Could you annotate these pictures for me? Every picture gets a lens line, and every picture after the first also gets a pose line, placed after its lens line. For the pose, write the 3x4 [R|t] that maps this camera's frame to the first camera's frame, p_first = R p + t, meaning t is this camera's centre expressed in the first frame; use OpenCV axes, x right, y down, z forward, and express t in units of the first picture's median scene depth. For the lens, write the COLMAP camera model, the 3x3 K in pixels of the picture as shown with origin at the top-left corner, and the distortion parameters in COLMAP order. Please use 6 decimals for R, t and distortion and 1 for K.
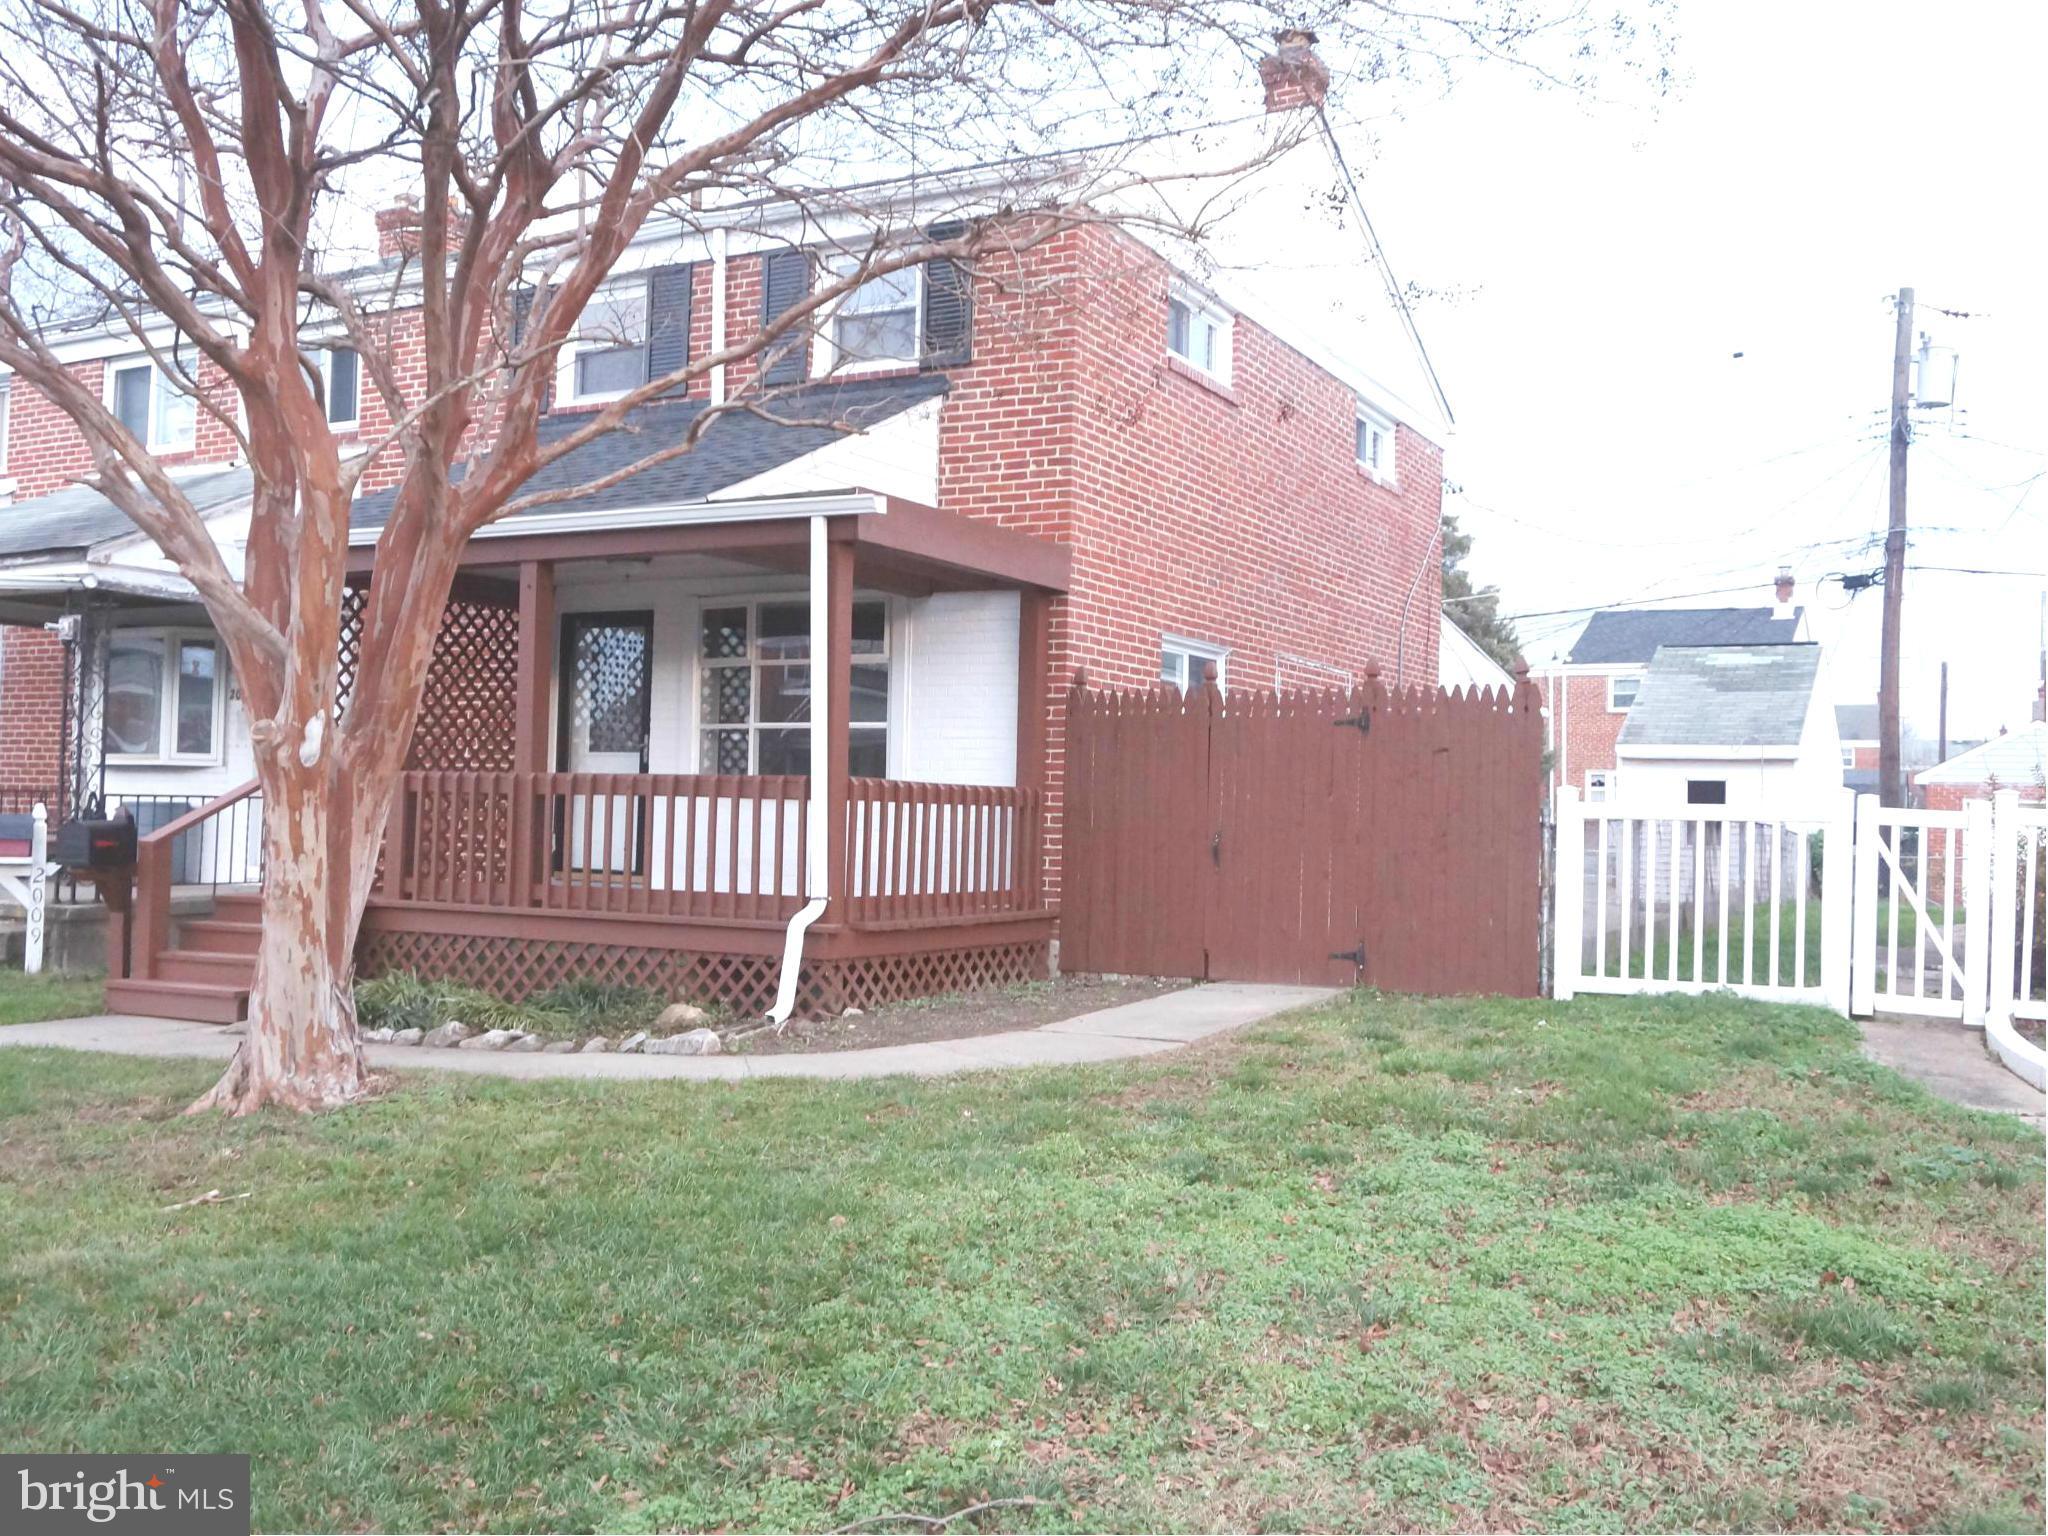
lens RADIAL K [[1919.6, 0, 1022.1], [0, 1919.6, 690.2], [0, 0, 1]] dist [-0.003651, 0.000930]
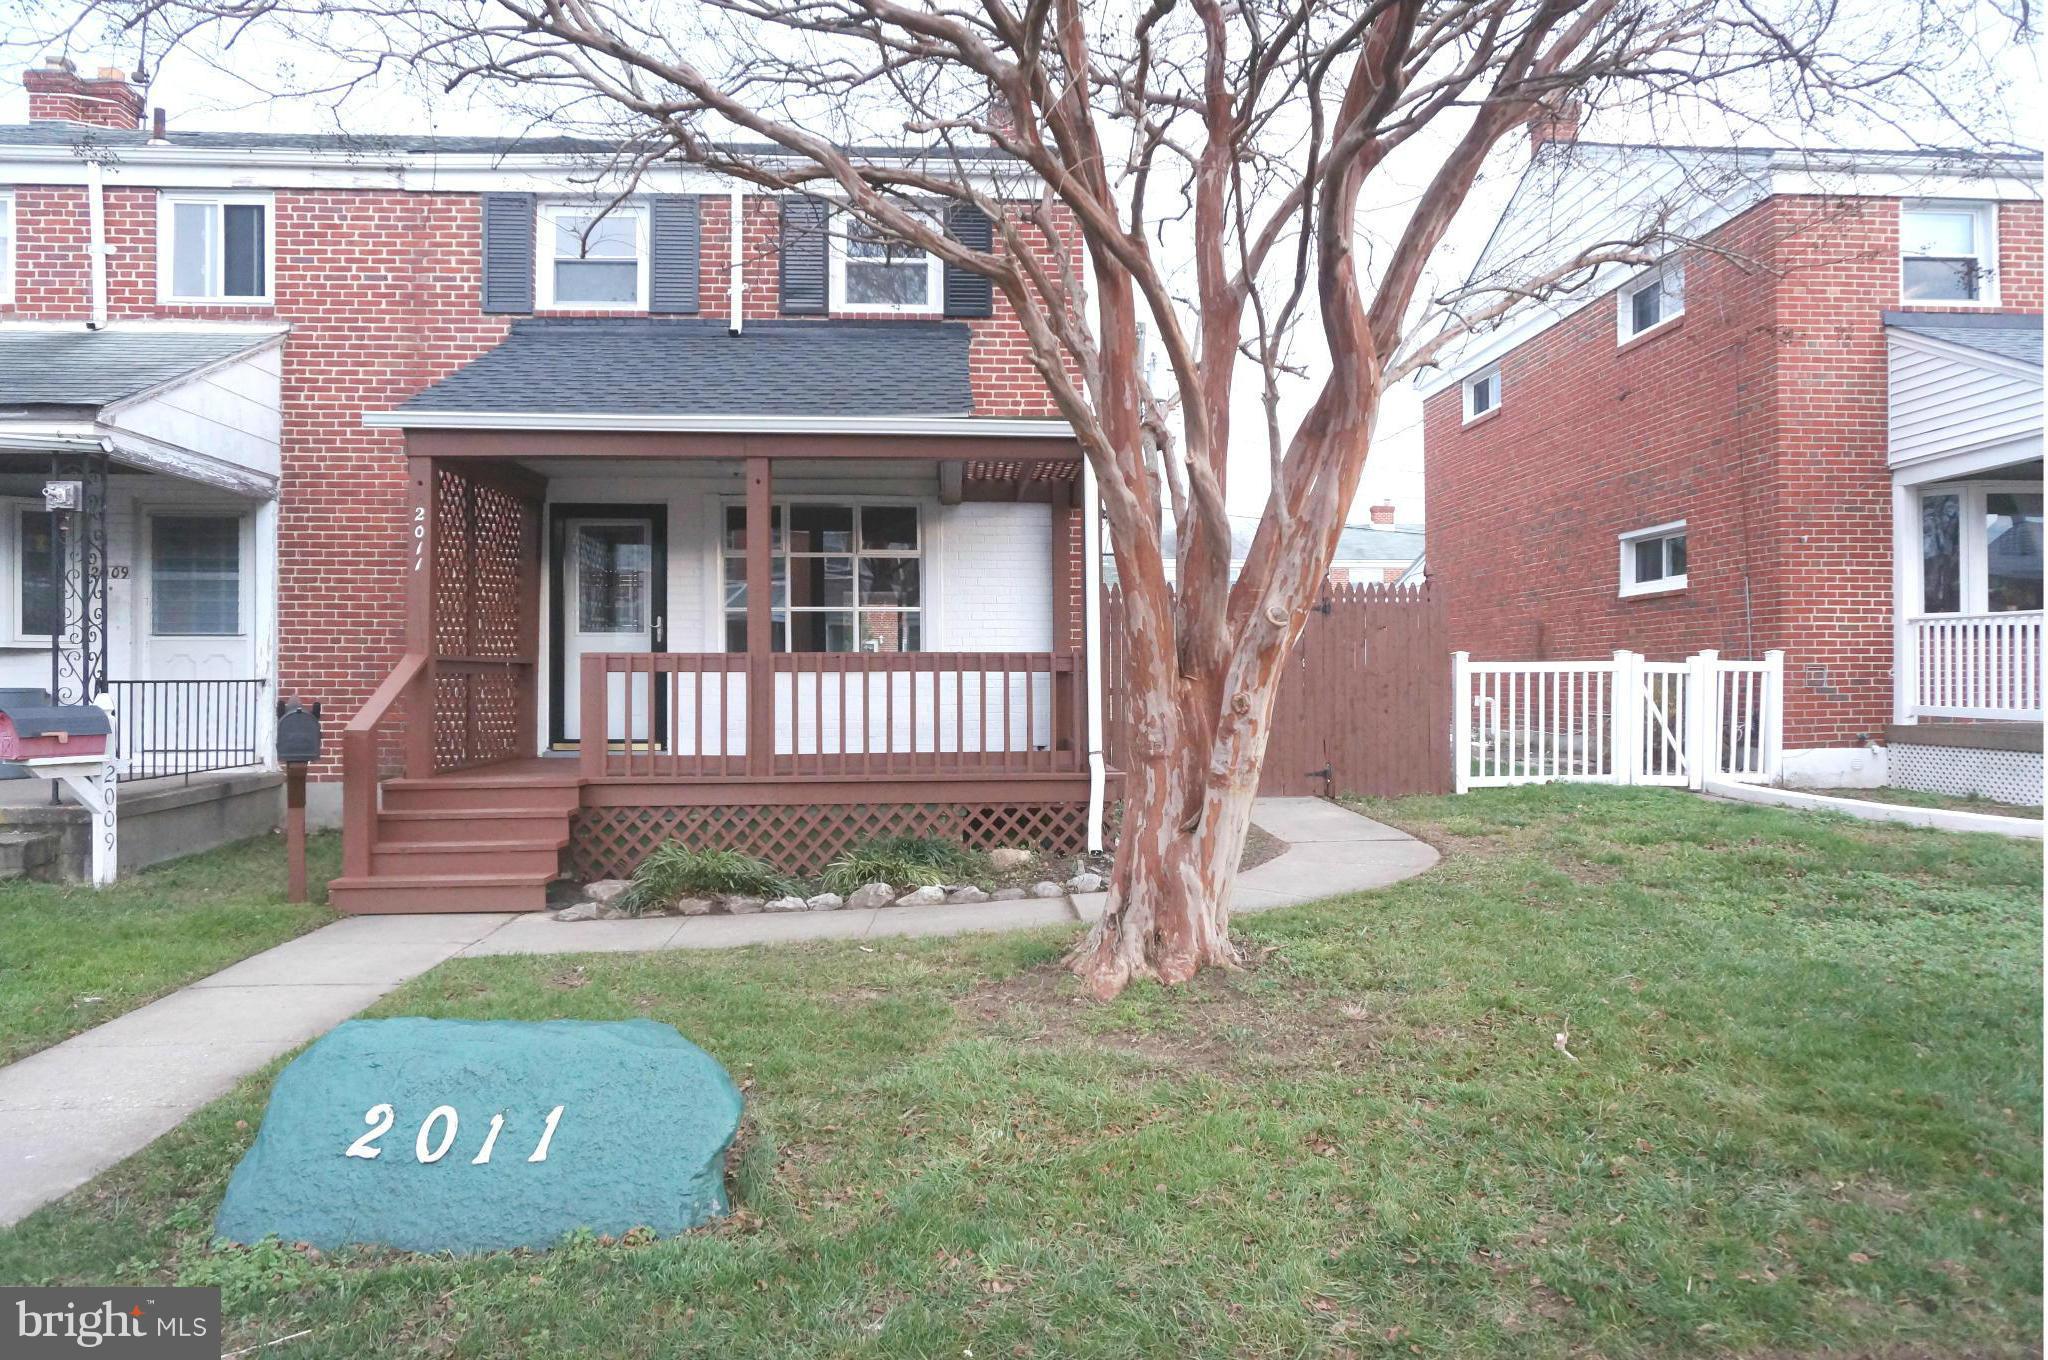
lens RADIAL K [[1358.0, 0, 1036.8], [0, 1358.0, 678.6], [0, 0, 1]] dist [-0.053636, 0.033218]
pose [[0.833796, -0.022168, 0.551627, -0.490077], [-0.015333, 0.997878, 0.063277, 0.006368], [-0.551859, -0.061218, 0.831687, 0.247410]]
